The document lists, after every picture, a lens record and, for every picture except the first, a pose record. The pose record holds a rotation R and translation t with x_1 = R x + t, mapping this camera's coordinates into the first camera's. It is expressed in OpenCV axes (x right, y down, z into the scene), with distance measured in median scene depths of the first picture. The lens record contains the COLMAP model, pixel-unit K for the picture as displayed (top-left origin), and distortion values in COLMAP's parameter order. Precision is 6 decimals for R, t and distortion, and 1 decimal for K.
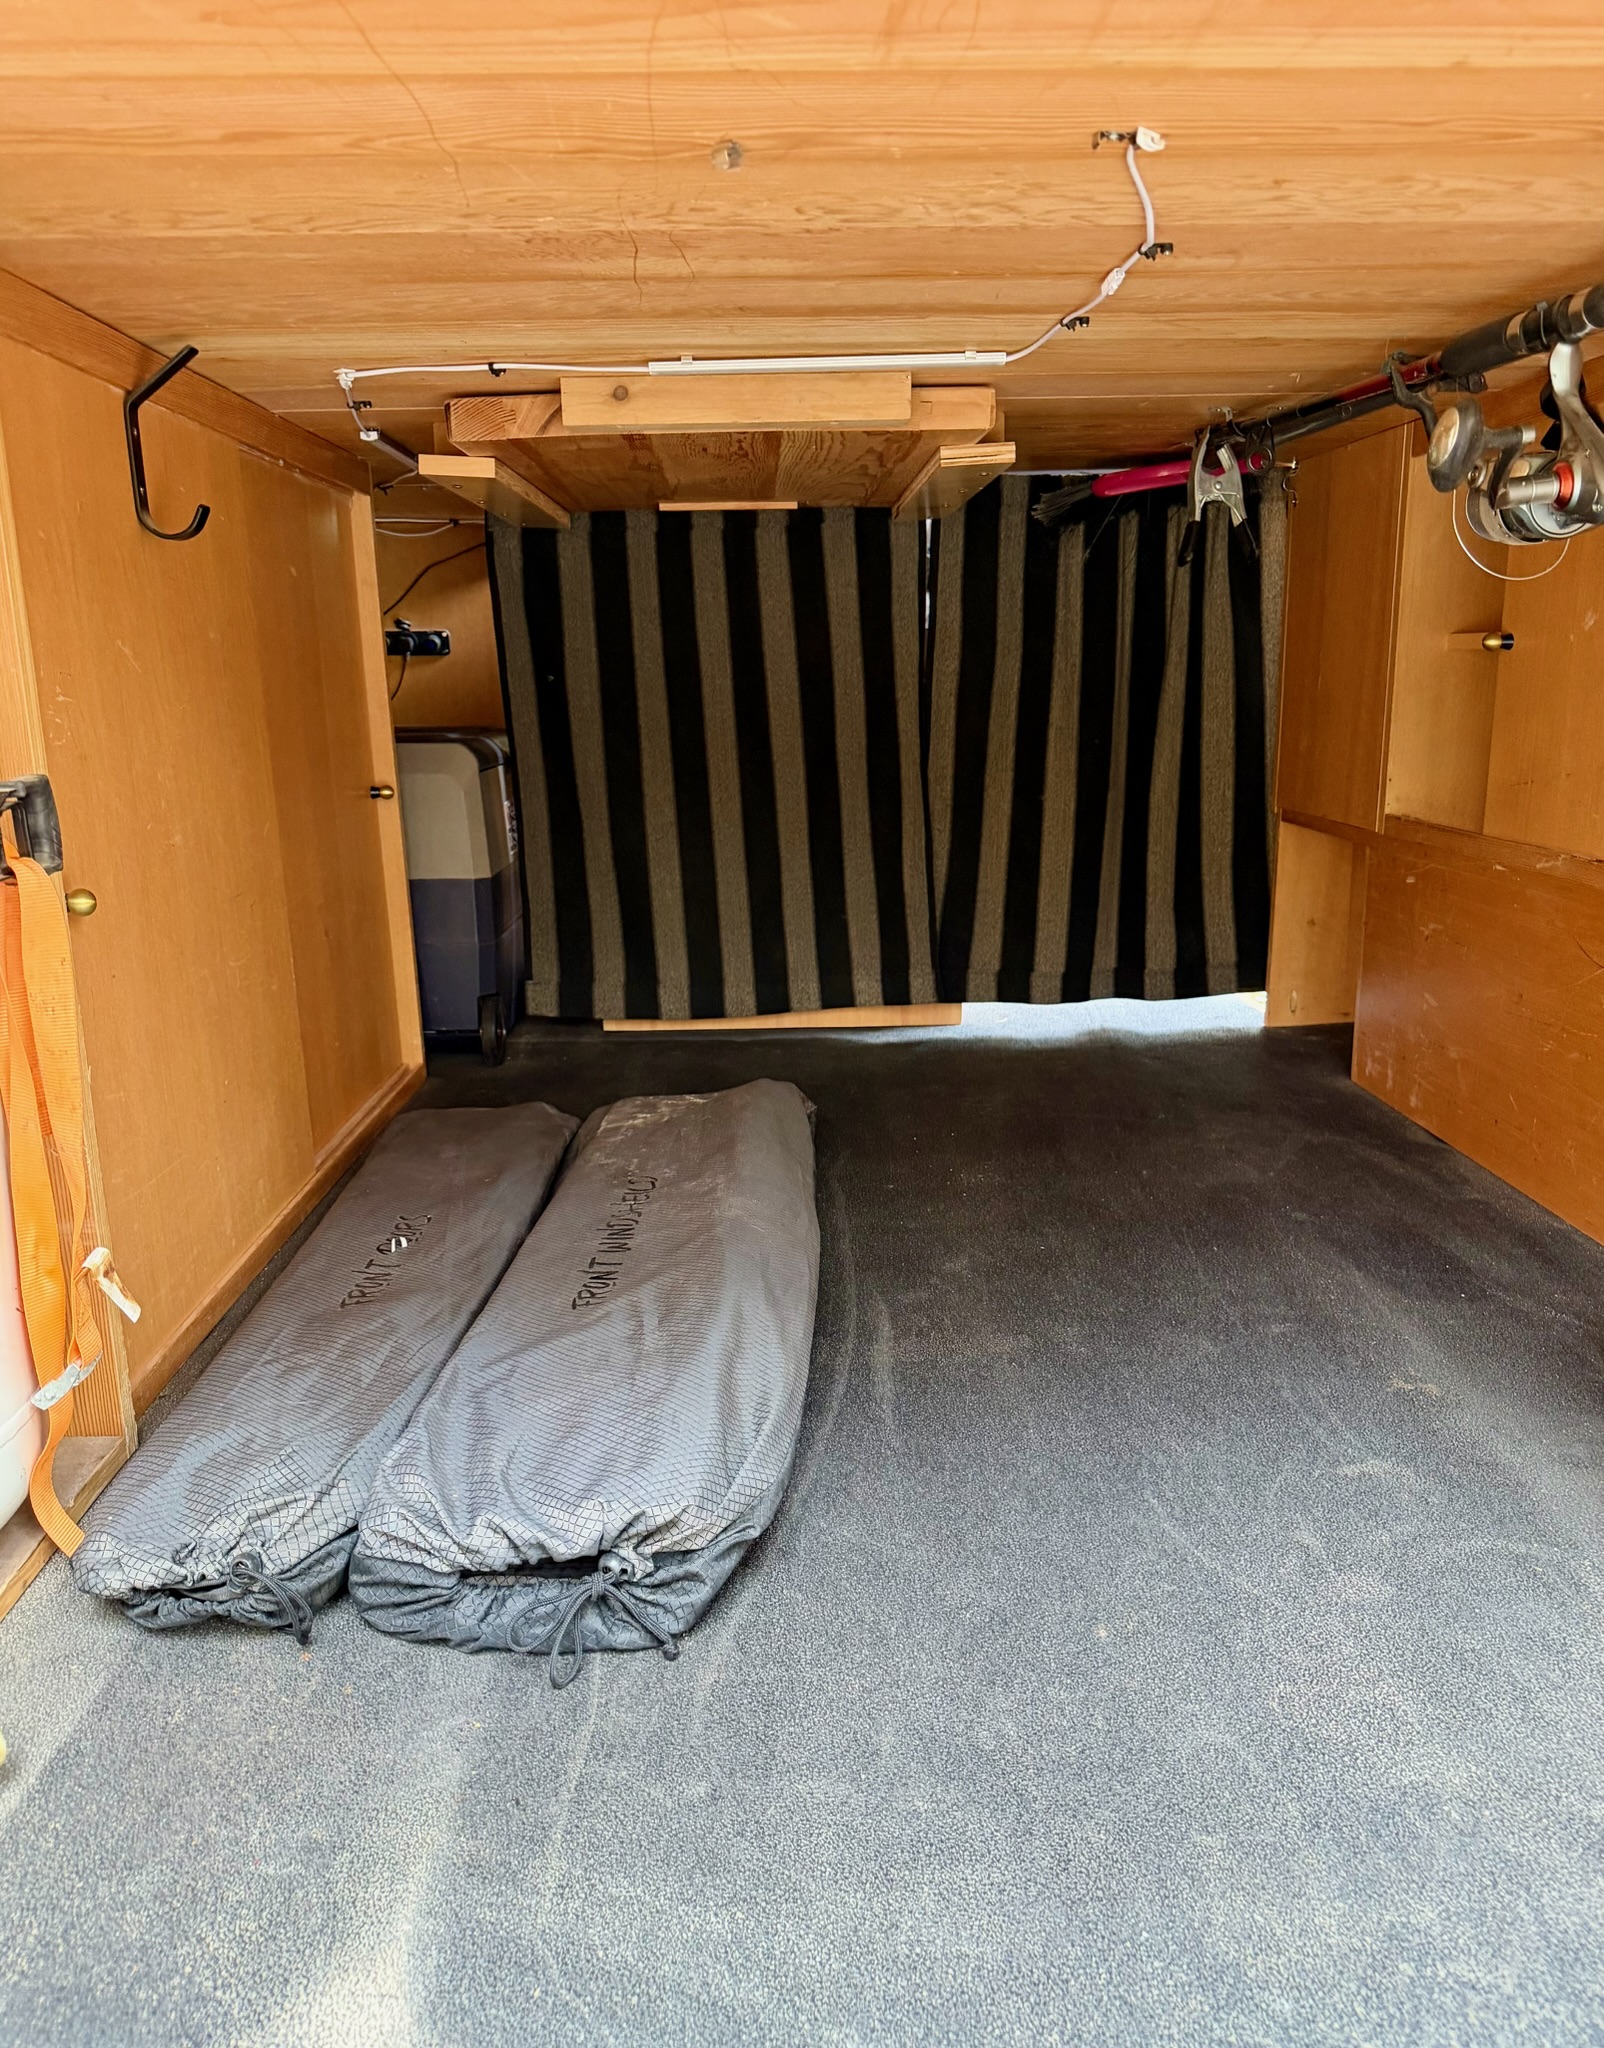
lens RADIAL K [[1561.9, 0, 825.4], [0, 1561.9, 1100.0], [0, 0, 1]] dist [0.069571, -0.000710]
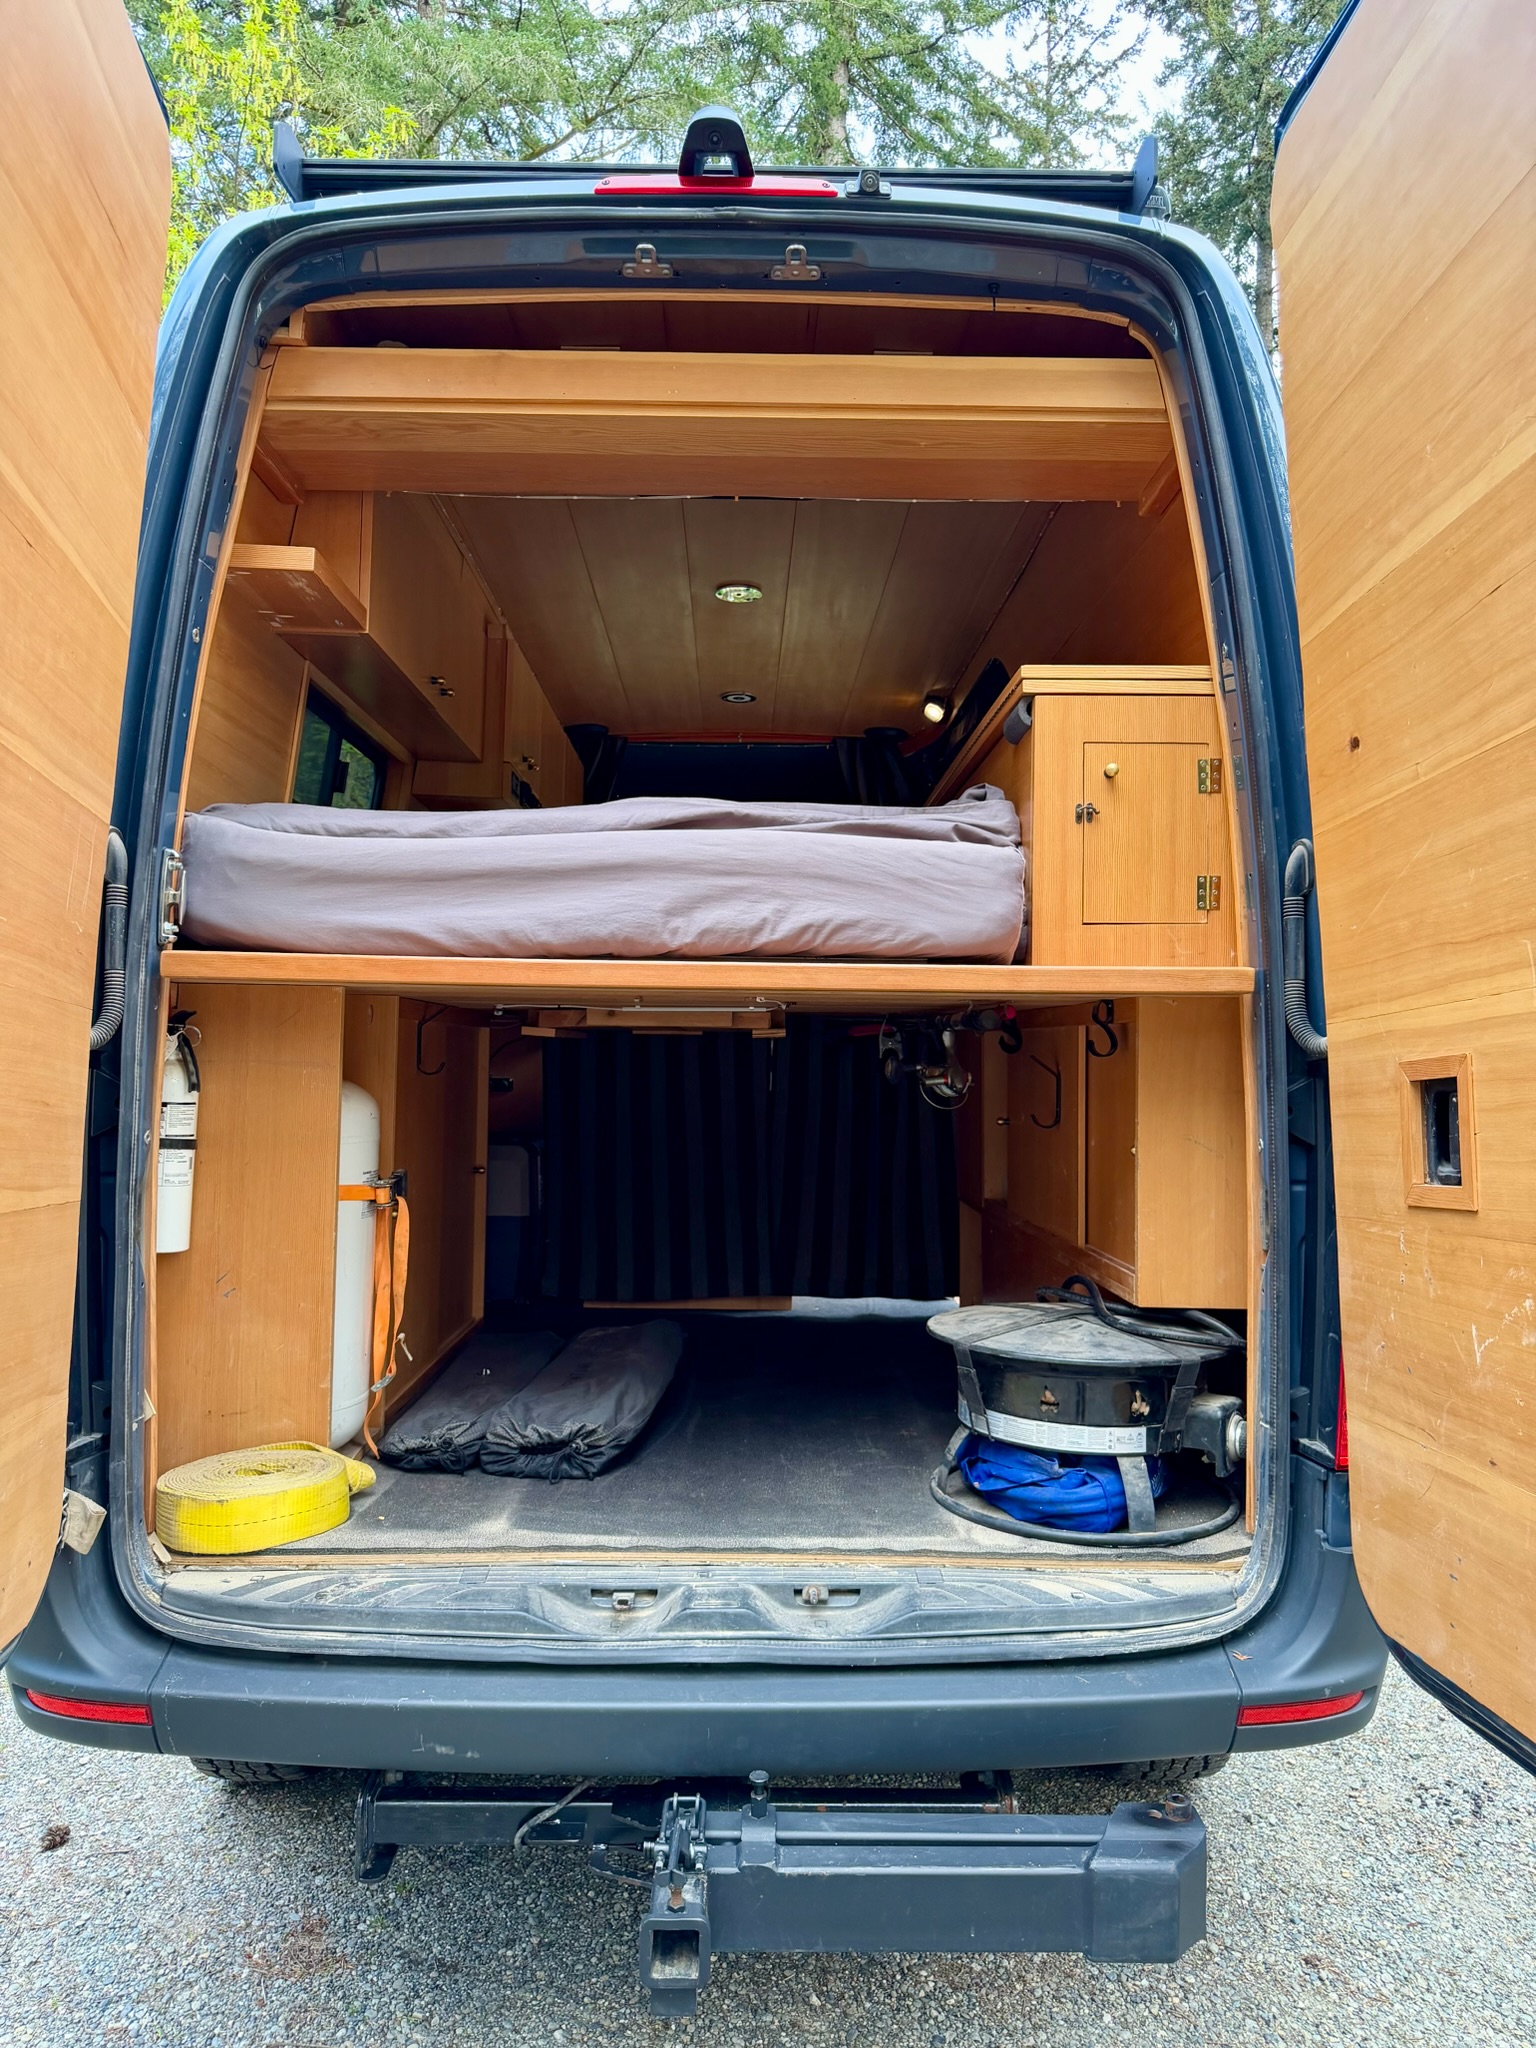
lens RADIAL K [[1429.5, 0, 767.2], [0, 1429.5, 1025.9], [0, 0, 1]] dist [0.019553, 0.006011]
pose [[0.999243, 0.029636, -0.025216, 0.155796], [-0.035650, 0.956961, -0.288019, 0.180451], [0.015595, 0.288700, 0.957293, -1.022015]]
